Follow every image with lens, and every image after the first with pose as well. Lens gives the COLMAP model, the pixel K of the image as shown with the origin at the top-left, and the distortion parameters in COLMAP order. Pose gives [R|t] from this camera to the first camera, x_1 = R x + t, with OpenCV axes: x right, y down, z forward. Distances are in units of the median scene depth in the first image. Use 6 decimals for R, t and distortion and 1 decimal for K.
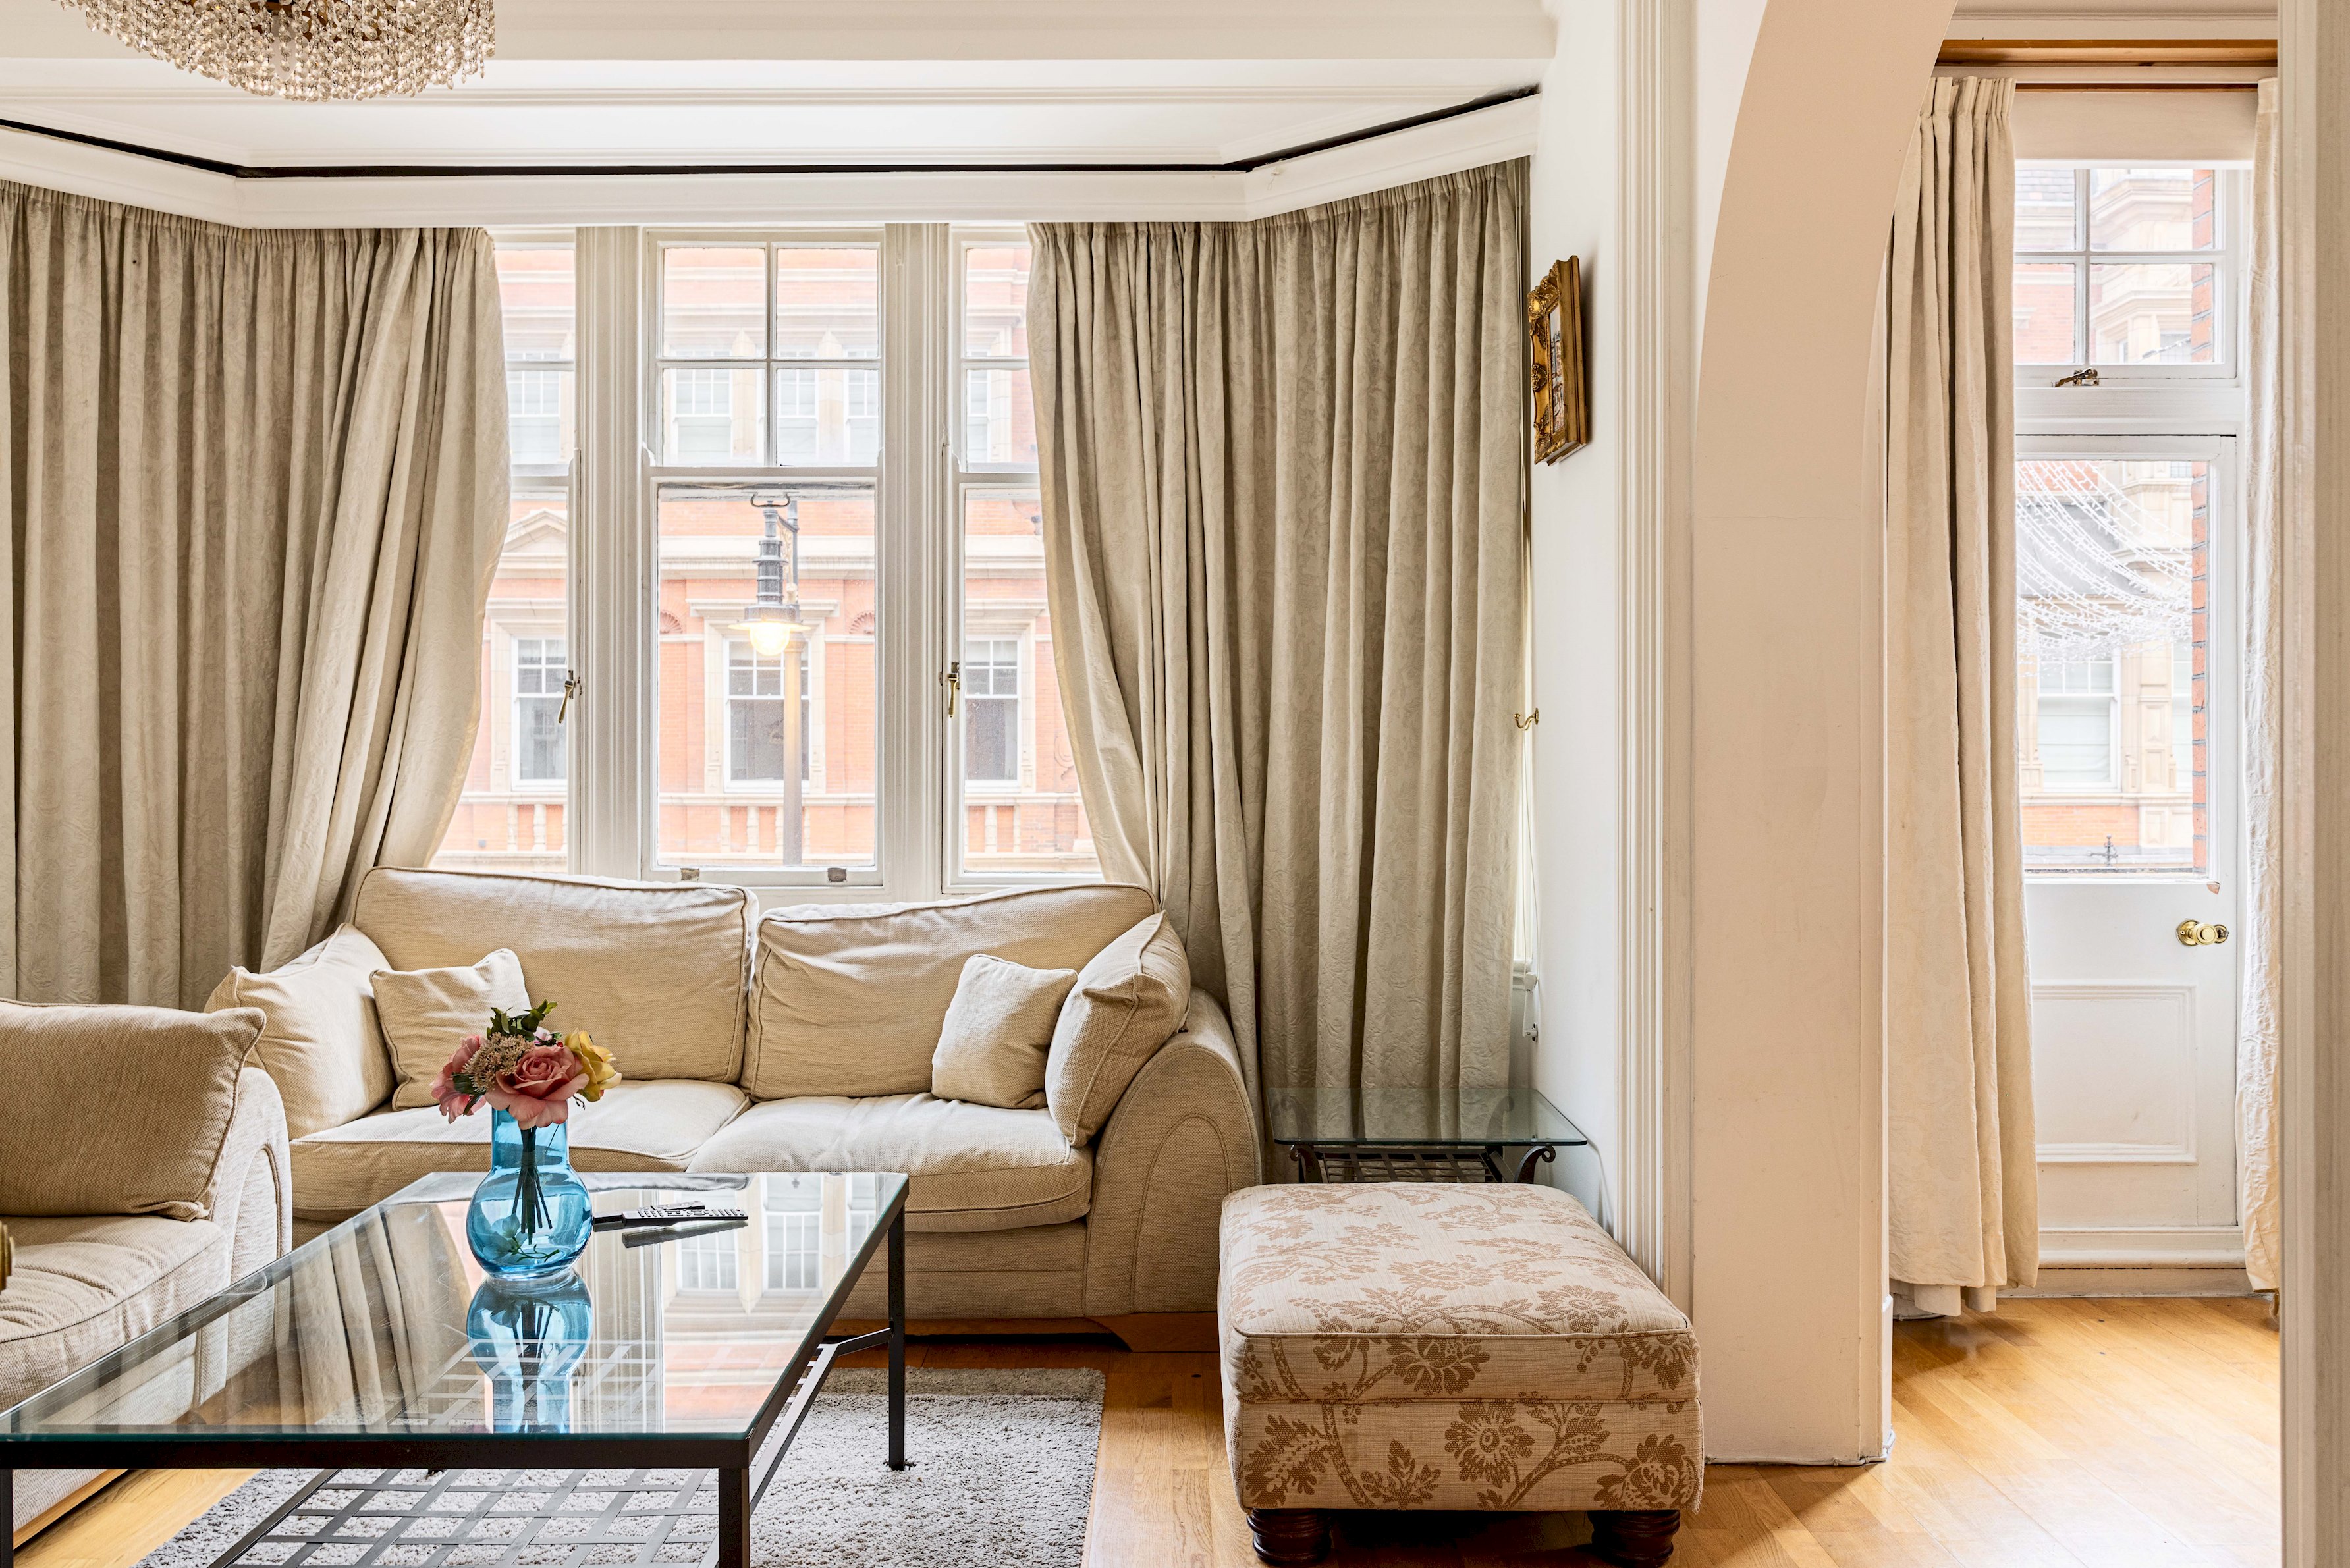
lens RADIAL K [[1785.1, 0, 1172.2], [0, 1785.1, 784.6], [0, 0, 1]] dist [-0.002828, -0.002499]
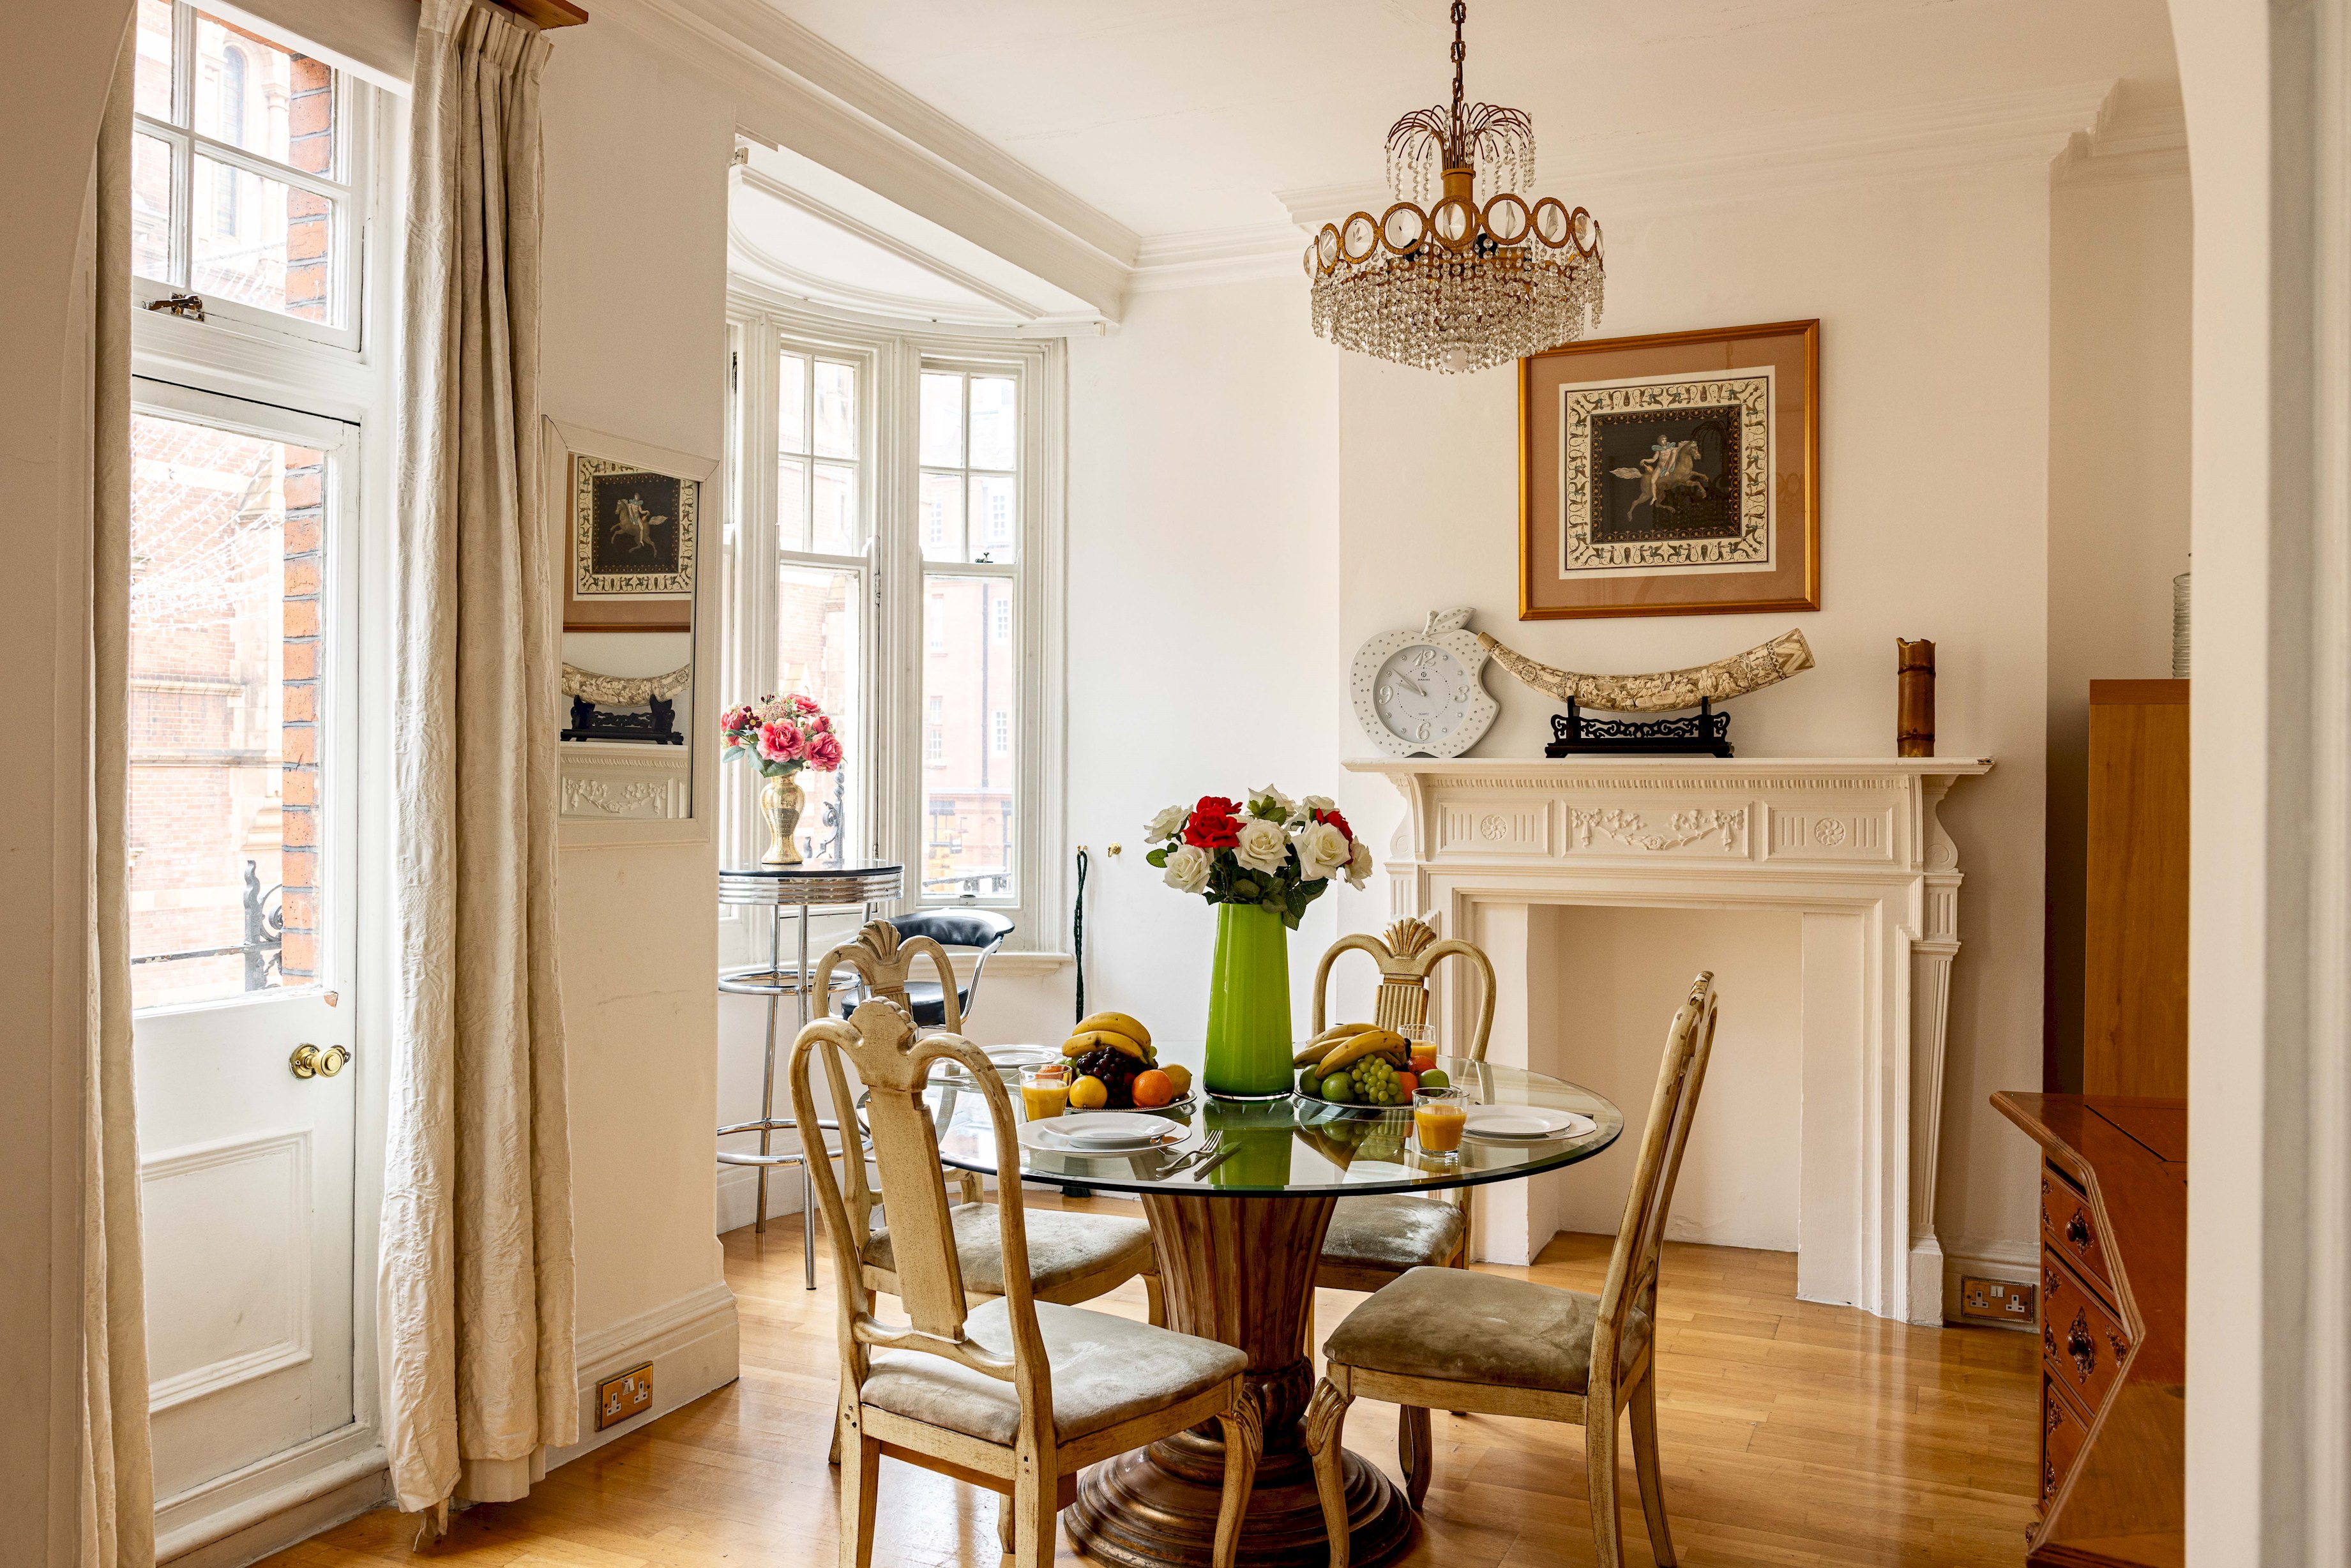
lens RADIAL K [[1785.9, 0, 1150.1], [0, 1785.9, 753.9], [0, 0, 1]] dist [-0.002828, -0.002499]
pose [[0.408090, 0.004185, 0.912932, 0.017642], [-0.004404, 0.999987, -0.002616, -0.049256], [-0.912931, -0.002953, 0.408103, 0.358253]]
